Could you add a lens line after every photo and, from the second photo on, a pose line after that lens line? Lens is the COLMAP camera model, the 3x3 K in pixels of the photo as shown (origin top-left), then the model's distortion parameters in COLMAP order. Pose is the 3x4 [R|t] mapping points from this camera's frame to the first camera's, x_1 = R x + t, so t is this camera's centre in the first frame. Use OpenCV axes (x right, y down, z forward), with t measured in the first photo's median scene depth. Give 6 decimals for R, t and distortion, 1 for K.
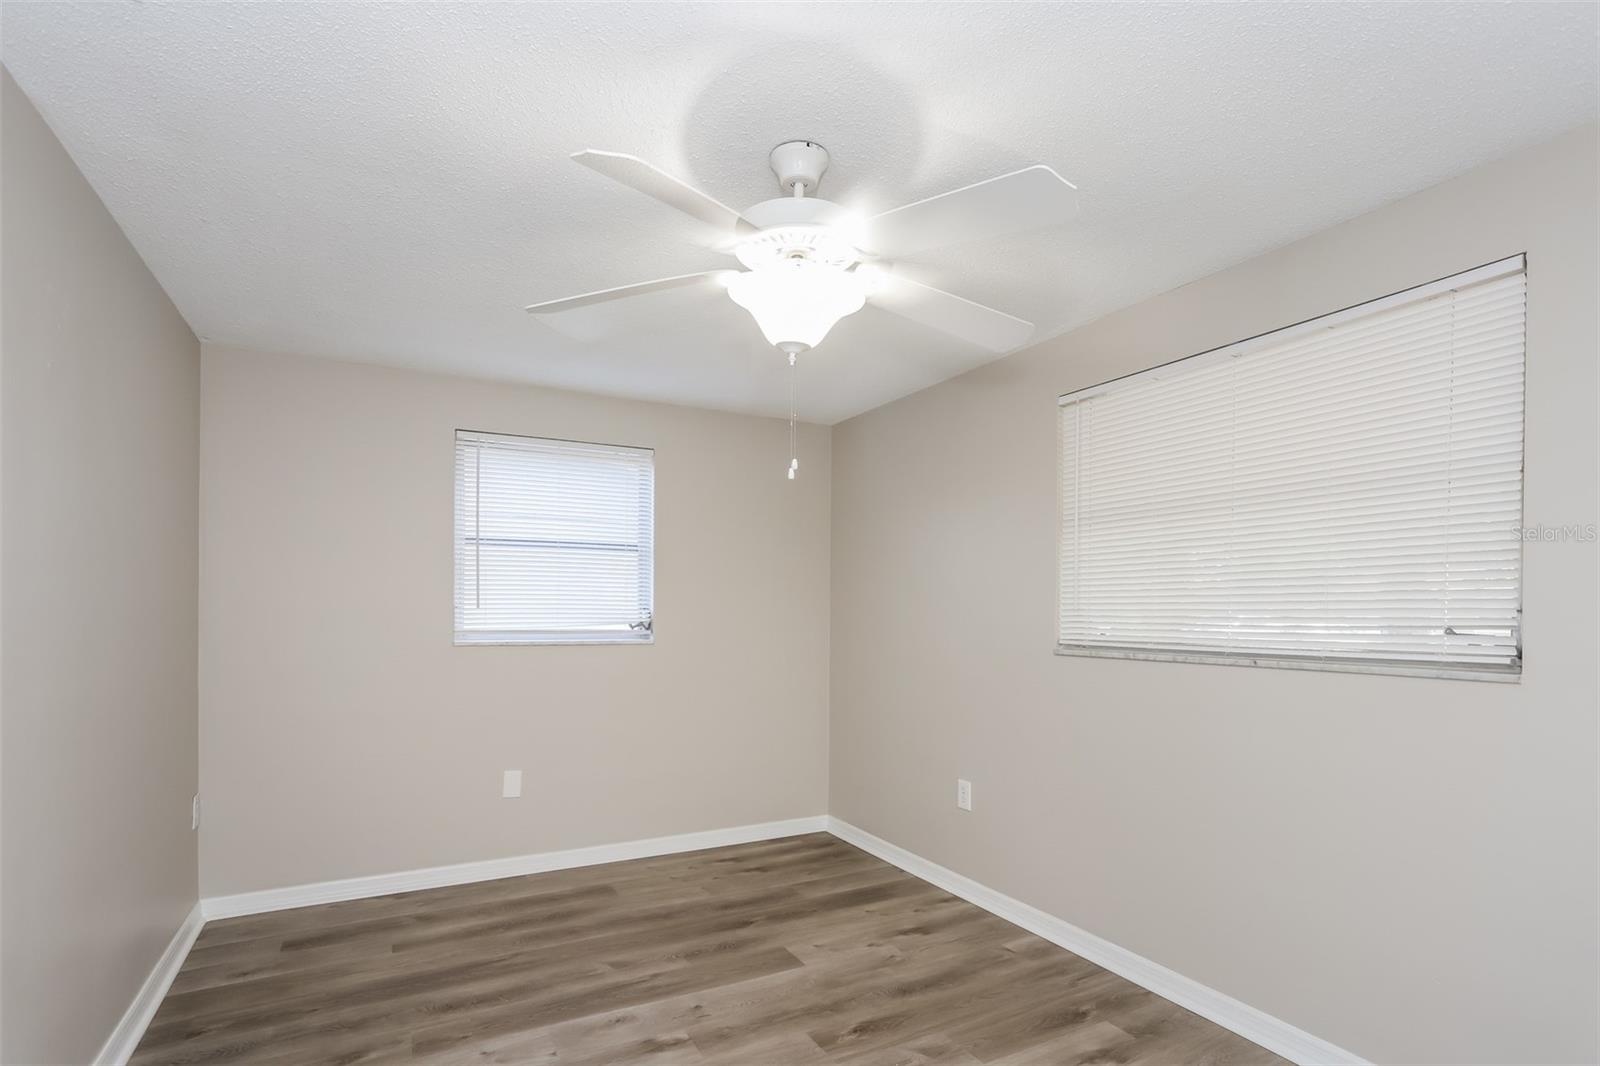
lens RADIAL K [[788.7, 0, 799.3], [0, 788.7, 615.0], [0, 0, 1]] dist [-0.050486, 0.028433]
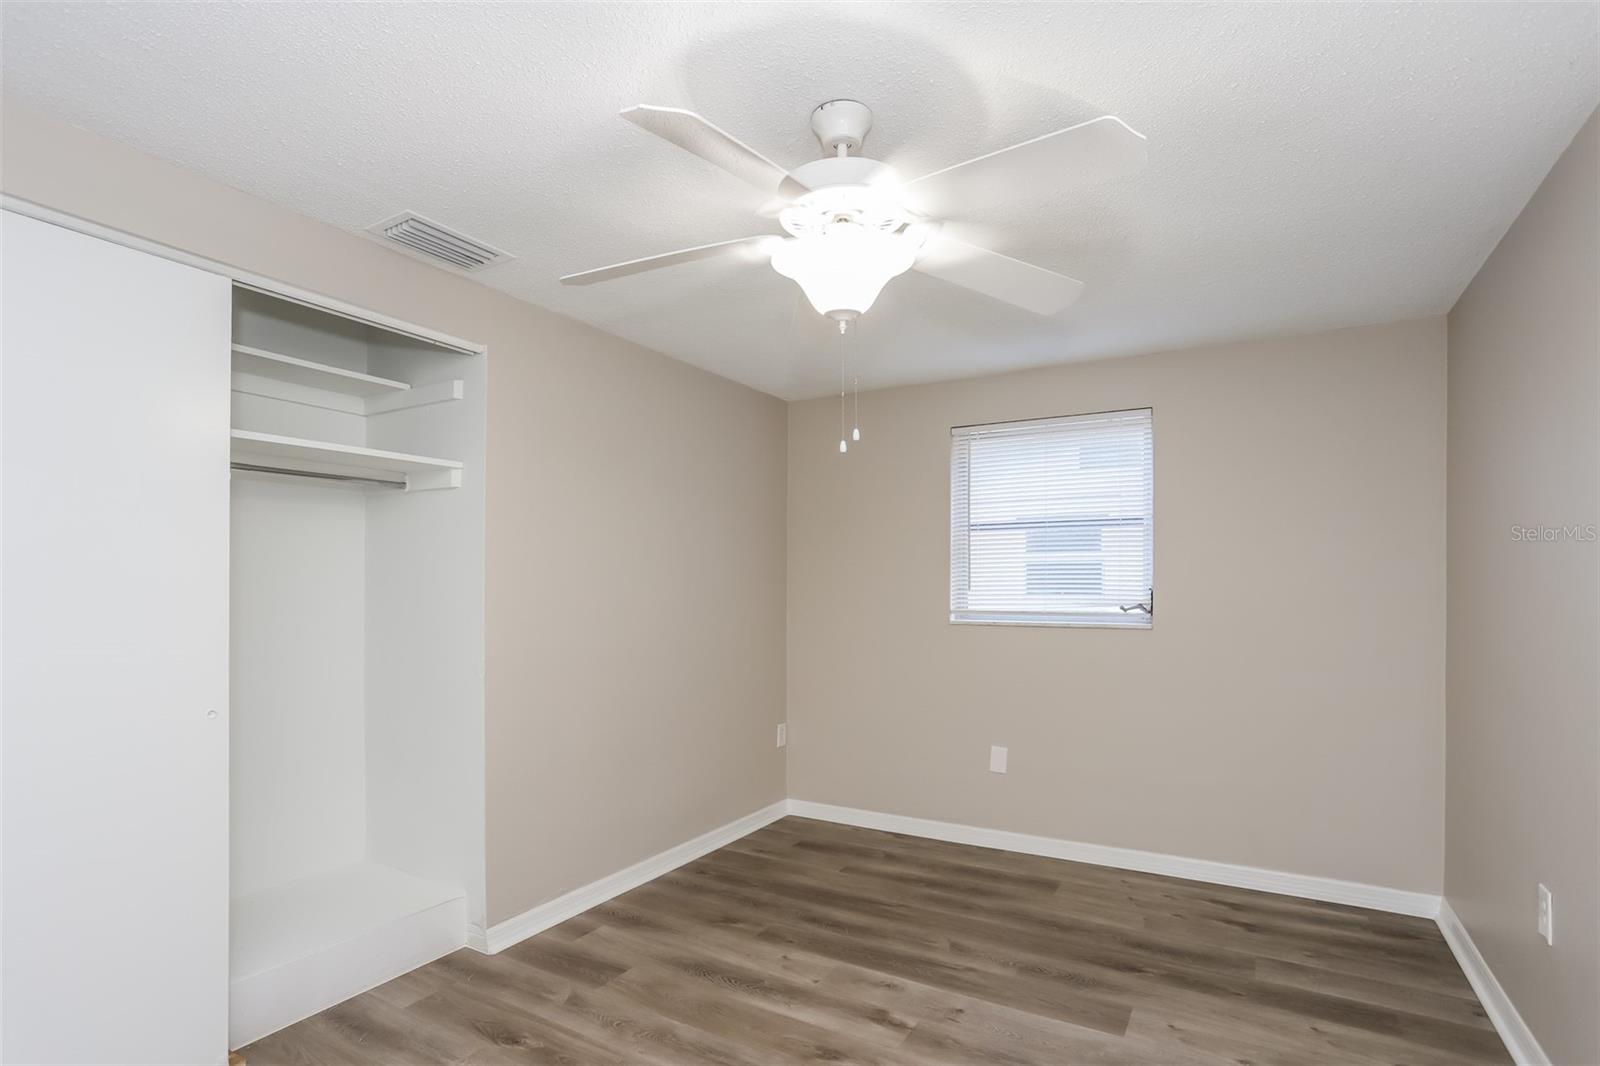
lens RADIAL K [[808.1, 0, 803.8], [0, 808.1, 581.9], [0, 0, 1]] dist [-0.092941, 0.056882]
pose [[0.494295, -0.014023, -0.869181, 0.483085], [-0.003452, 0.999830, -0.018094, 0.001678], [0.869287, 0.011944, 0.494163, 0.282993]]
